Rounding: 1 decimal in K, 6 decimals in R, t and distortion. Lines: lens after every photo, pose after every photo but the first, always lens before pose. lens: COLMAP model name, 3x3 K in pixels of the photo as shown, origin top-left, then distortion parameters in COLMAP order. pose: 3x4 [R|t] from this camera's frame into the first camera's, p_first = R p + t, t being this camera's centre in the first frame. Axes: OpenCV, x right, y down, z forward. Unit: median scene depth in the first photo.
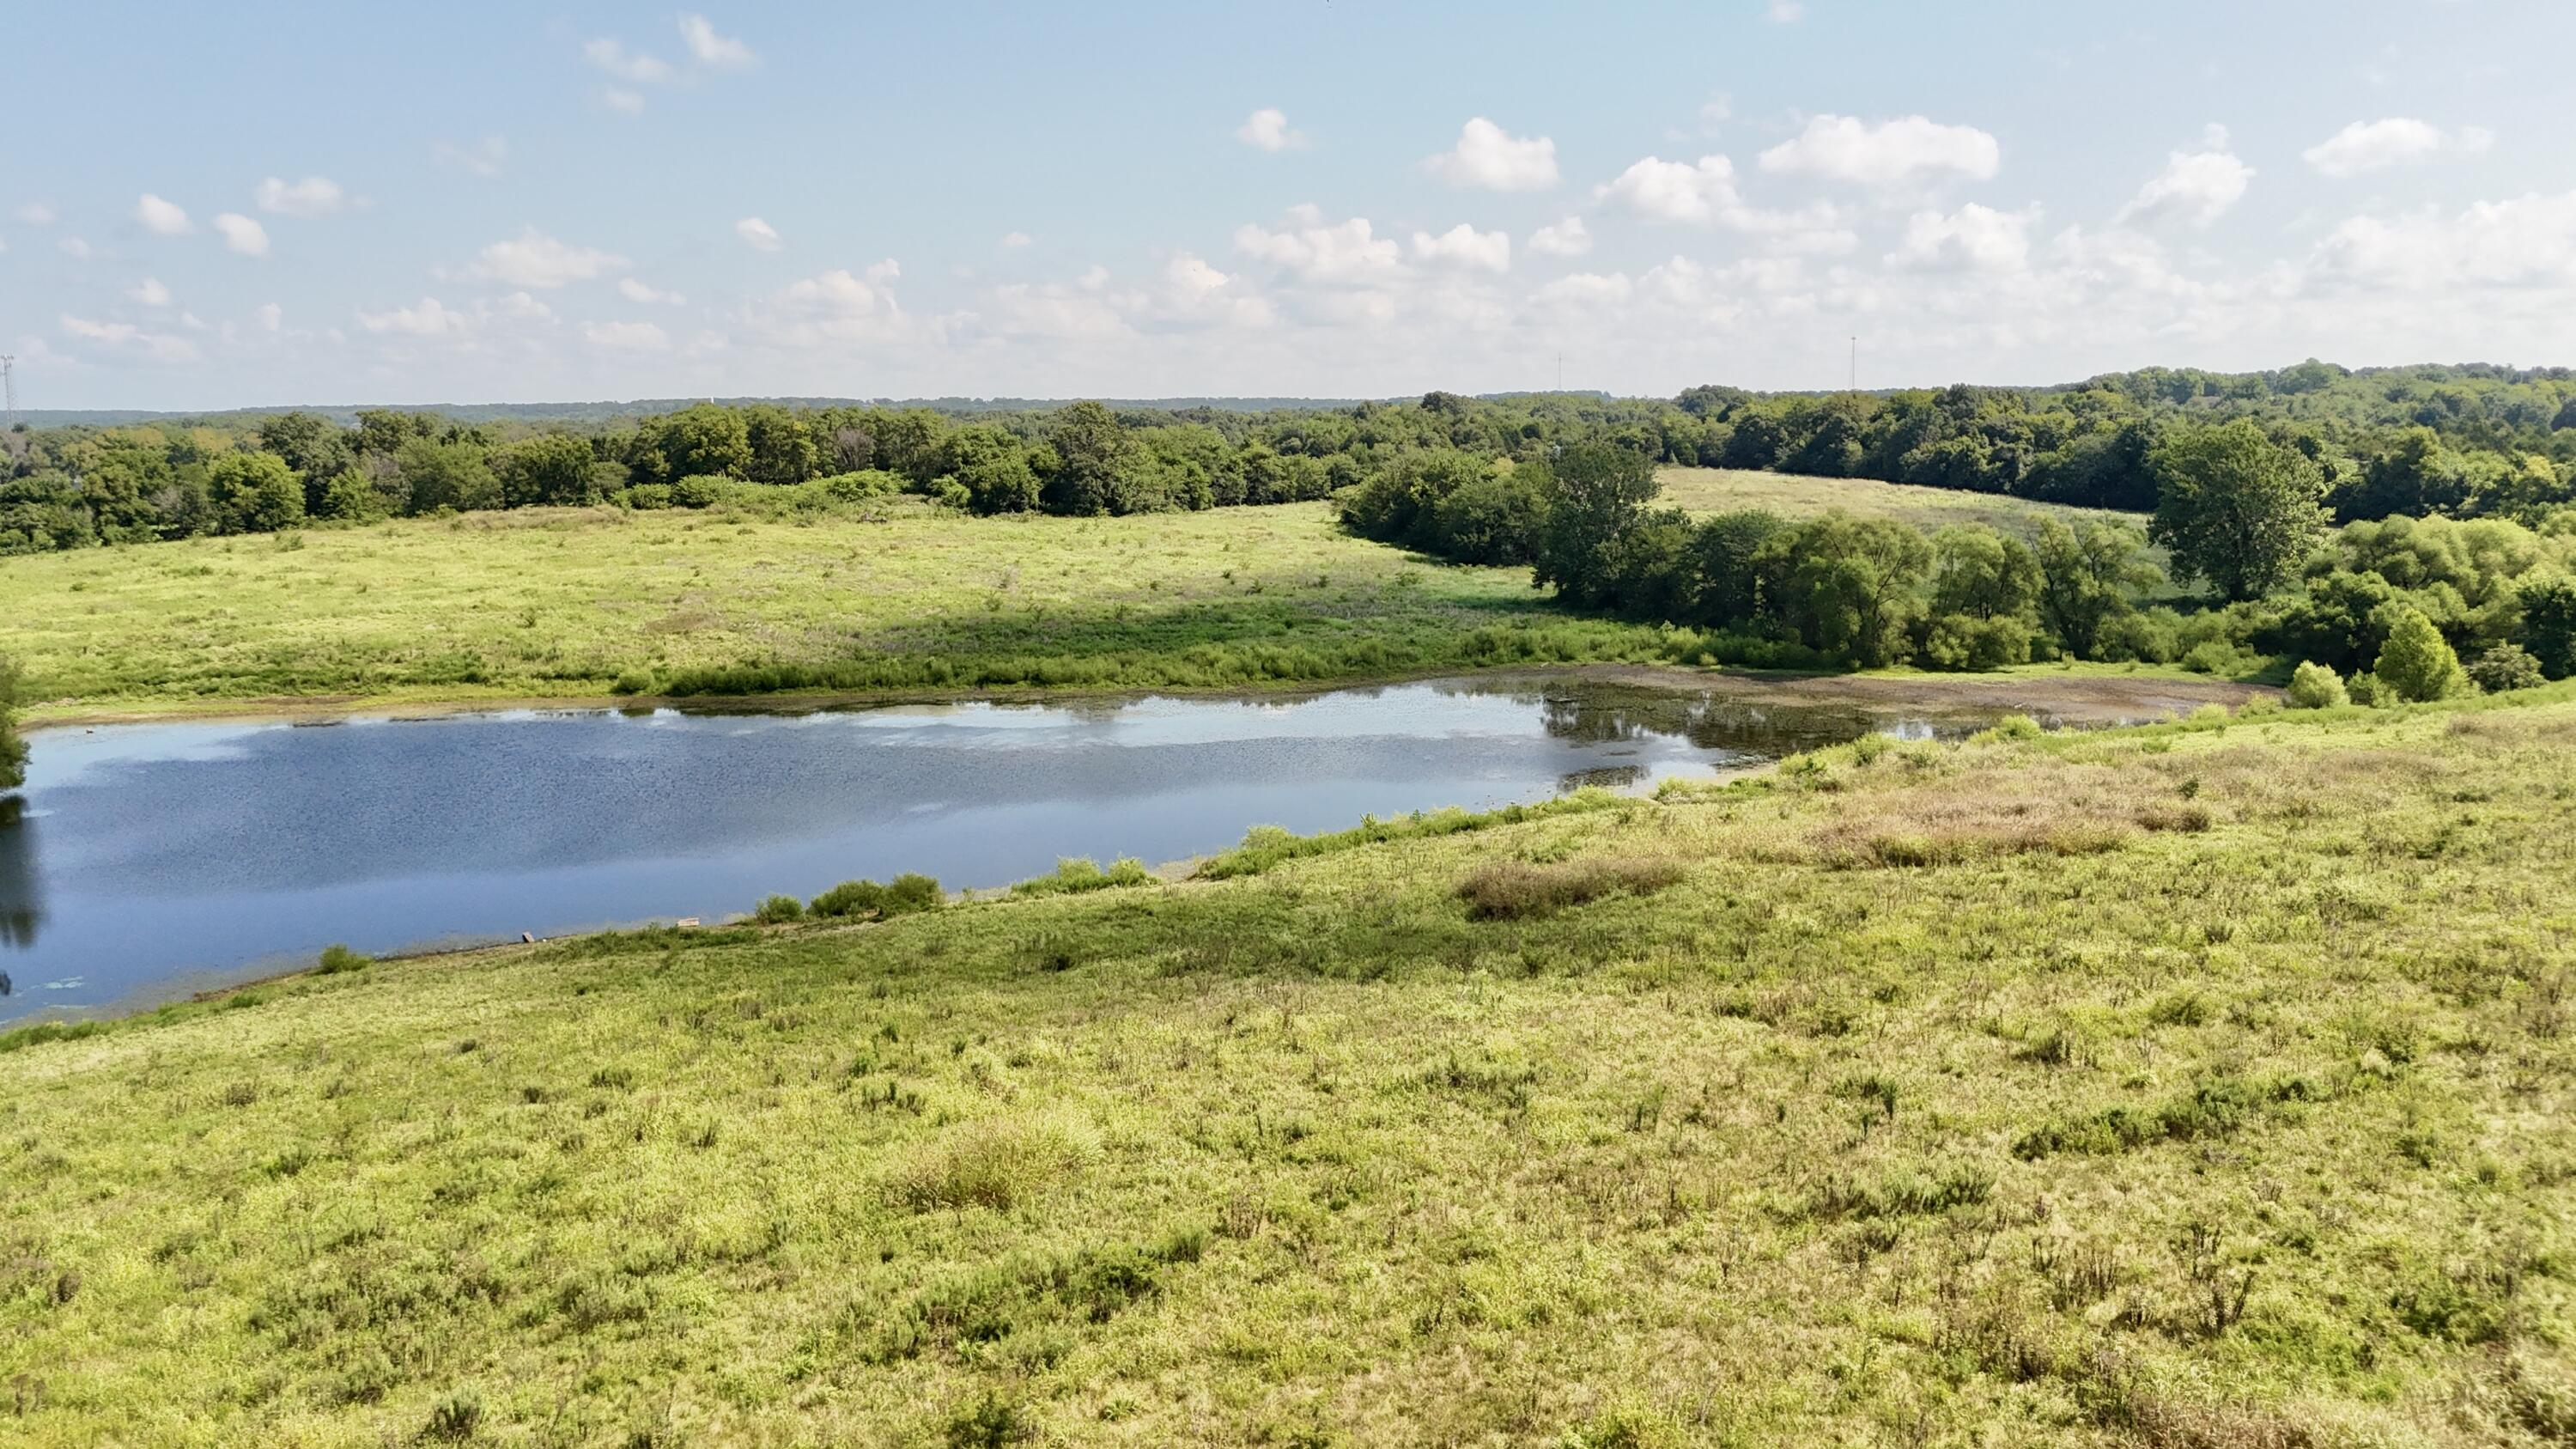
lens RADIAL K [[1880.9, 0, 1290.3], [0, 1880.9, 760.8], [0, 0, 1]] dist [0.068383, -0.068408]
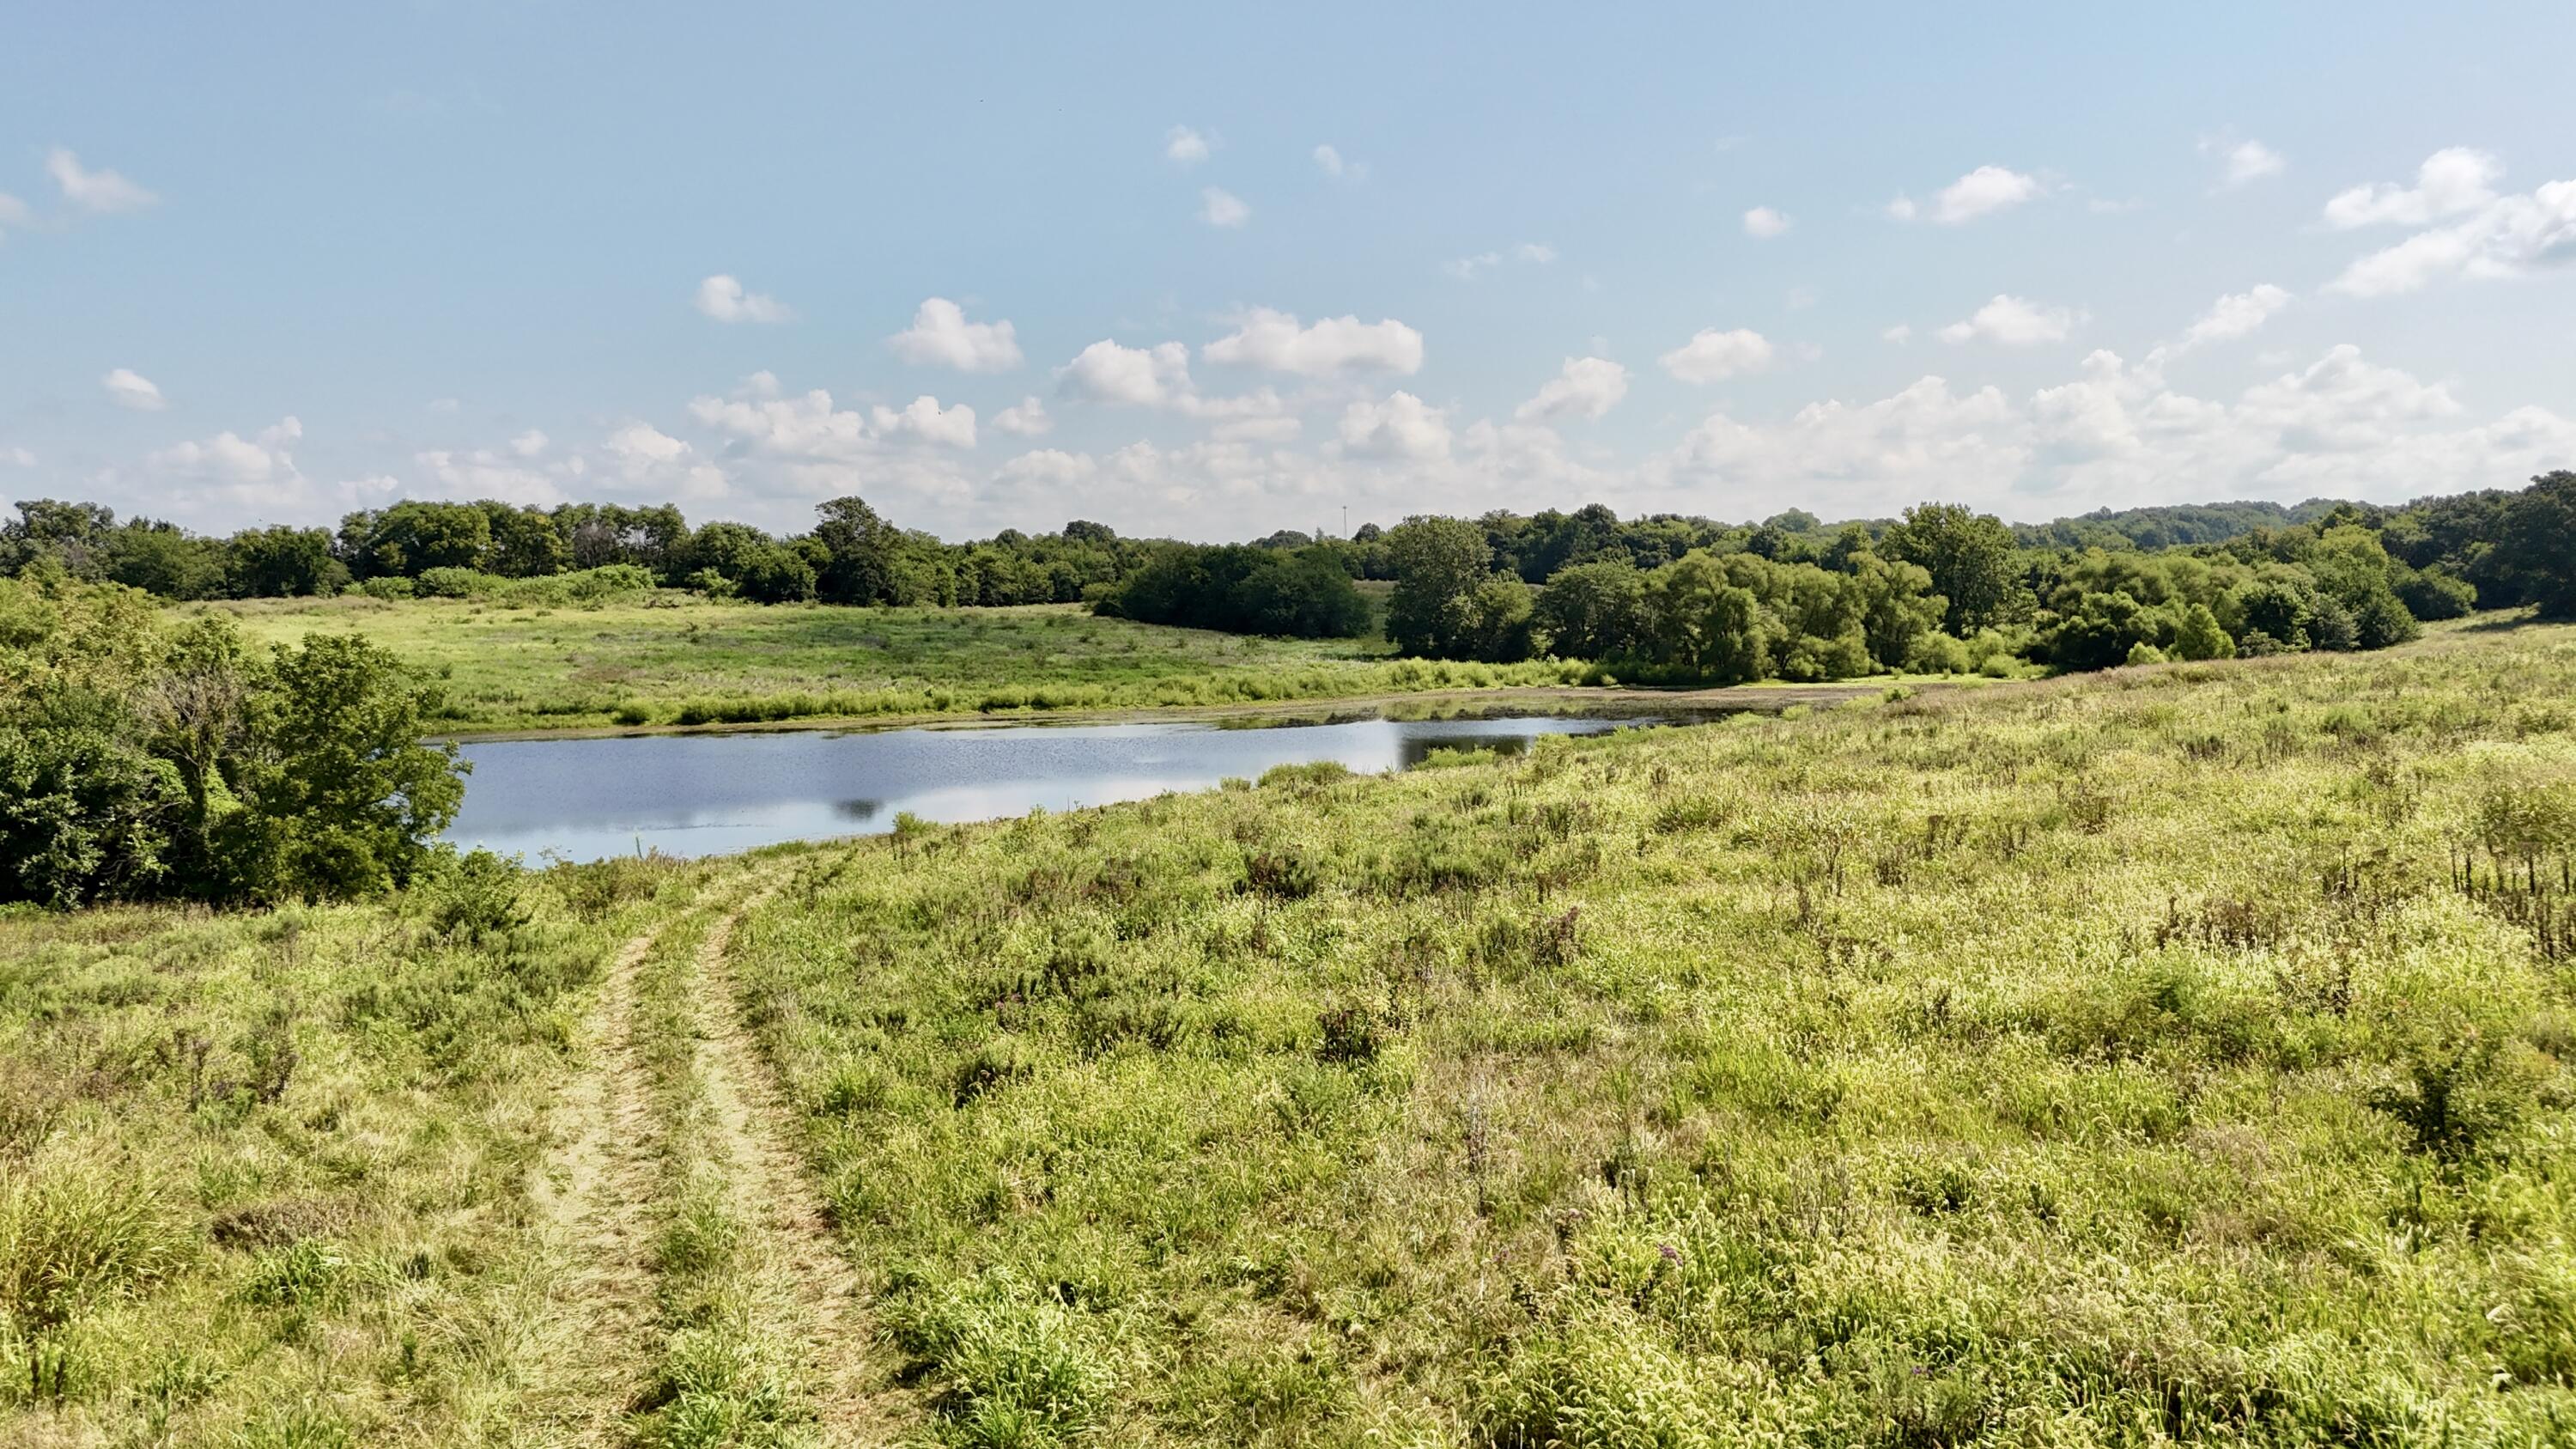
lens RADIAL K [[1898.6, 0, 1288.0], [0, 1898.6, 724.5], [0, 0, 1]] dist [0.066240, -0.058964]
pose [[0.962542, -0.022285, 0.270215, -0.166706], [0.051488, 0.993505, -0.101471, 0.048079], [-0.266198, 0.111583, 0.957438, -0.028903]]
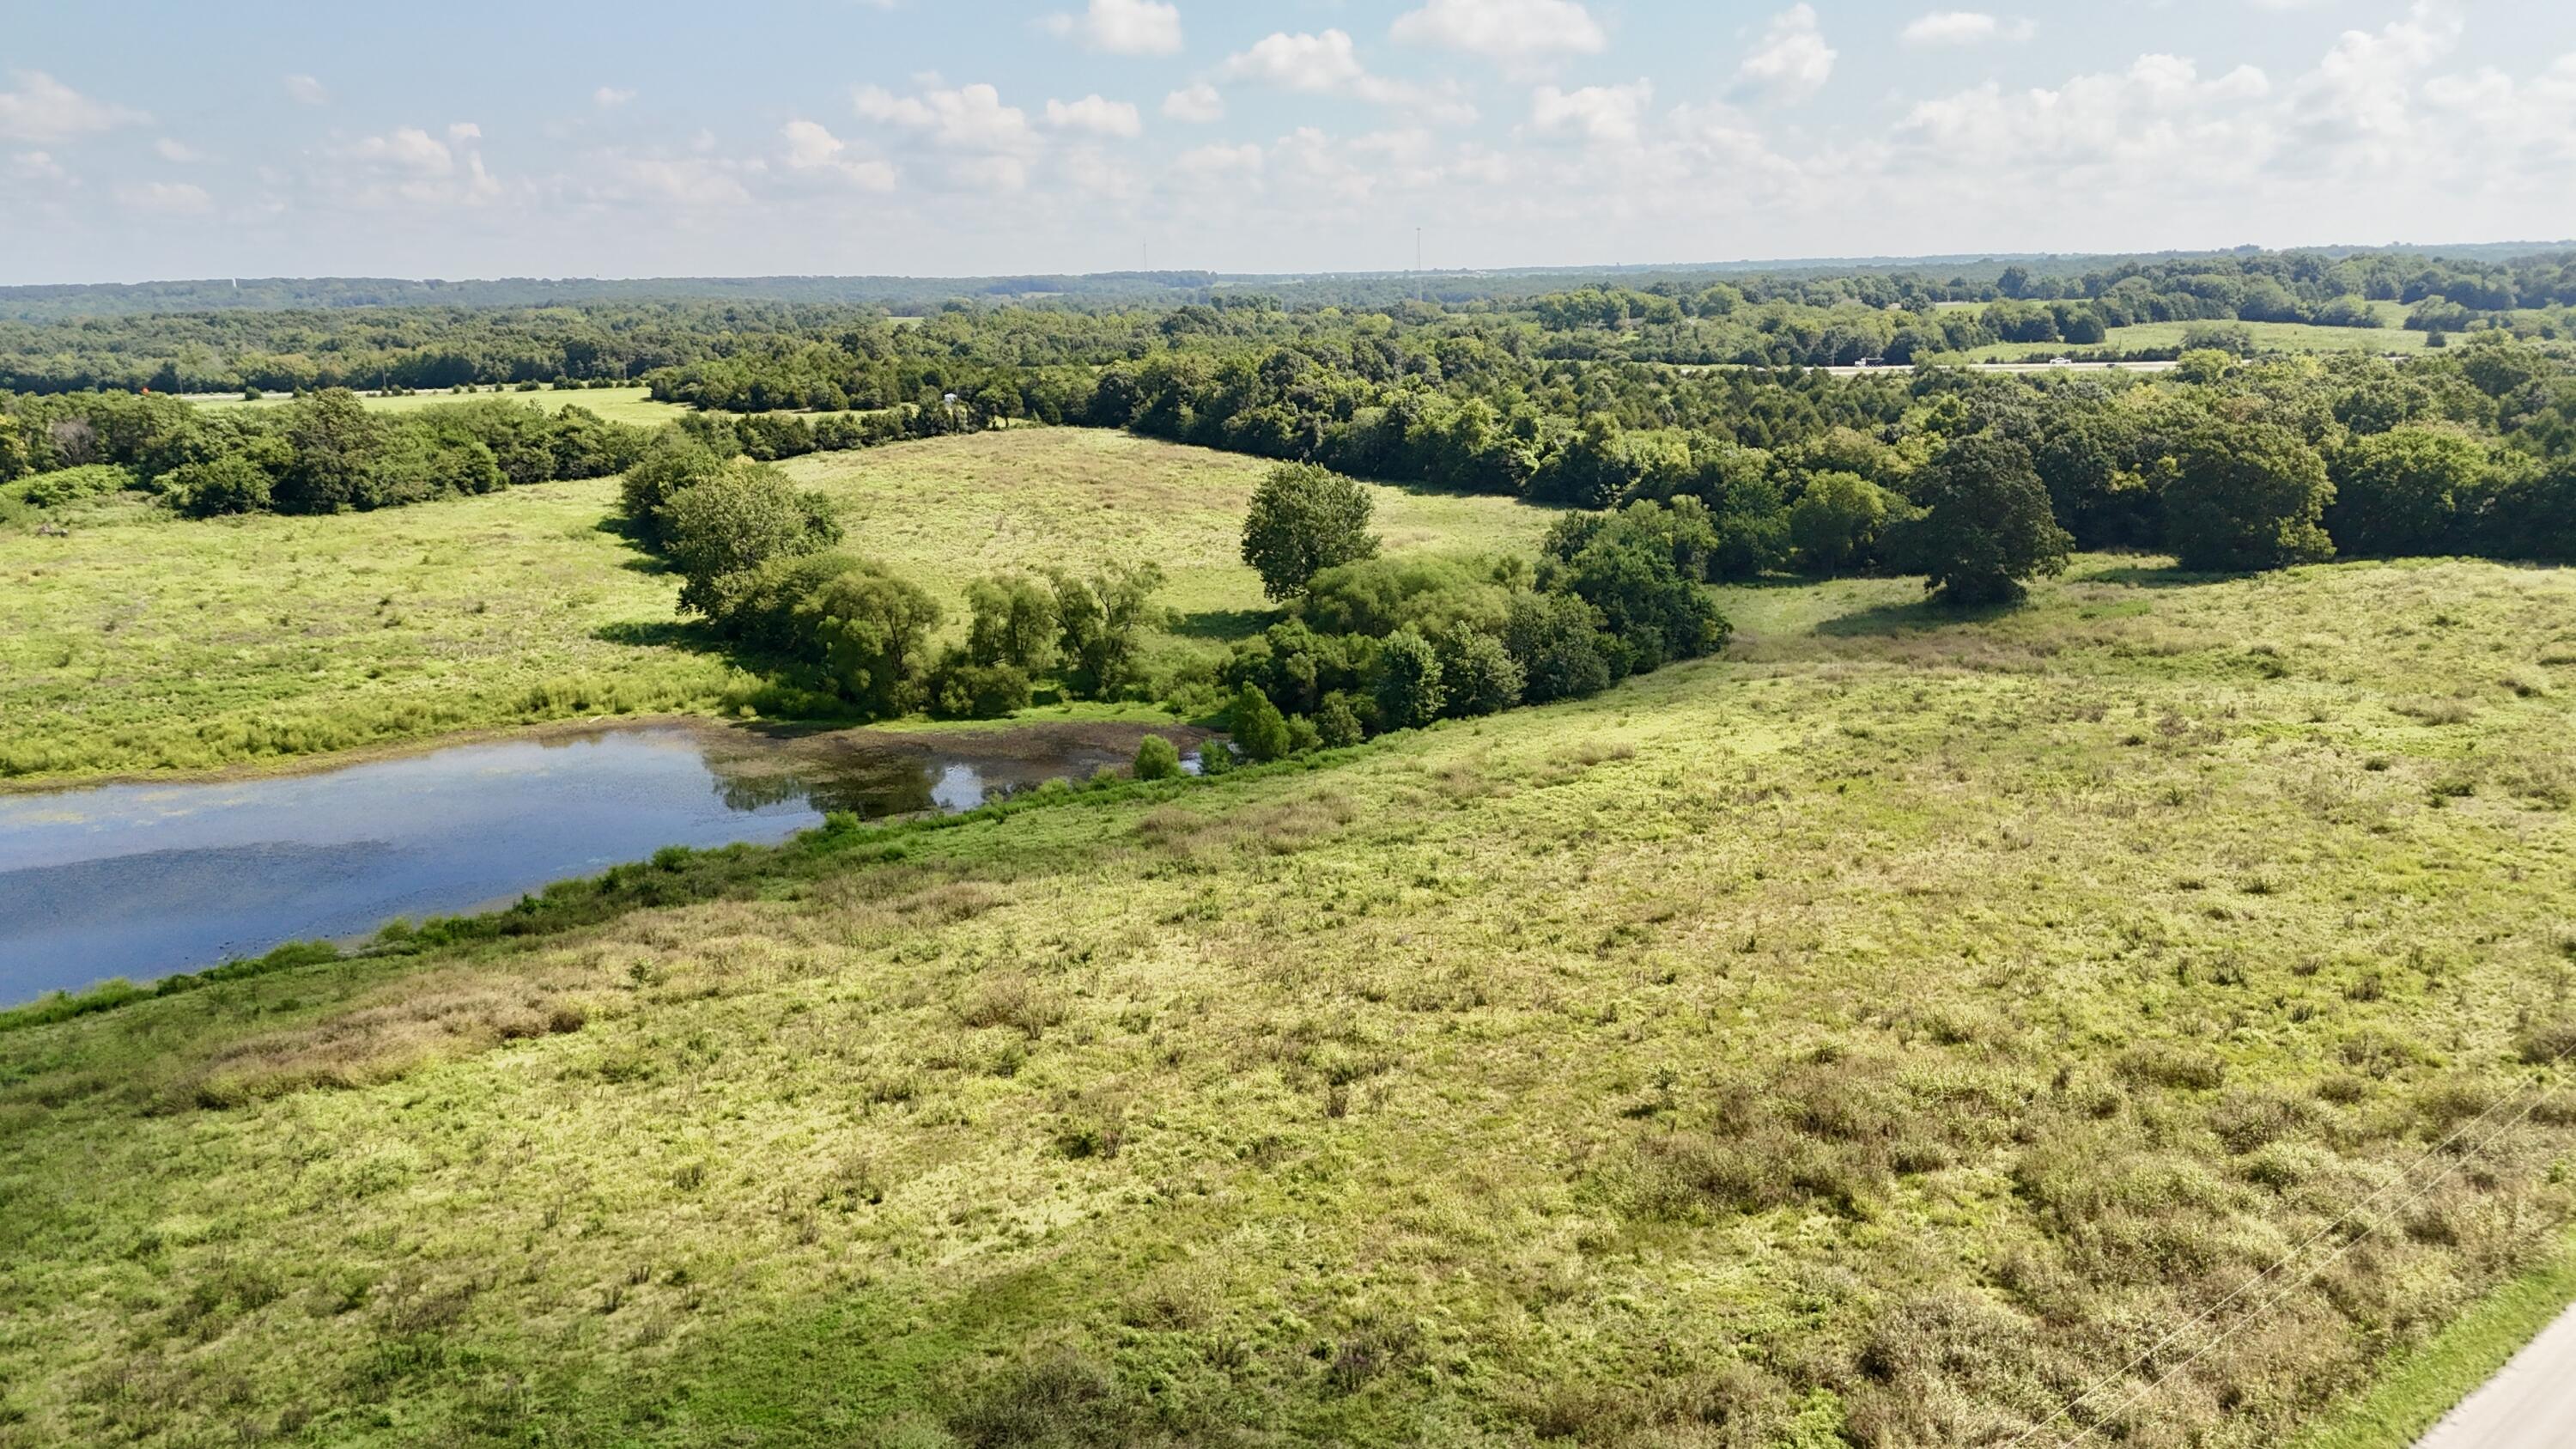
lens RADIAL K [[1878.9, 0, 1288.0], [0, 1878.9, 724.5], [0, 0, 1]] dist [0.100742, -0.127222]
pose [[0.983143, -0.045113, 0.177185, 0.198184], [0.036769, 0.998067, 0.050095, -0.052841], [-0.179103, -0.042735, 0.982902, -0.054952]]
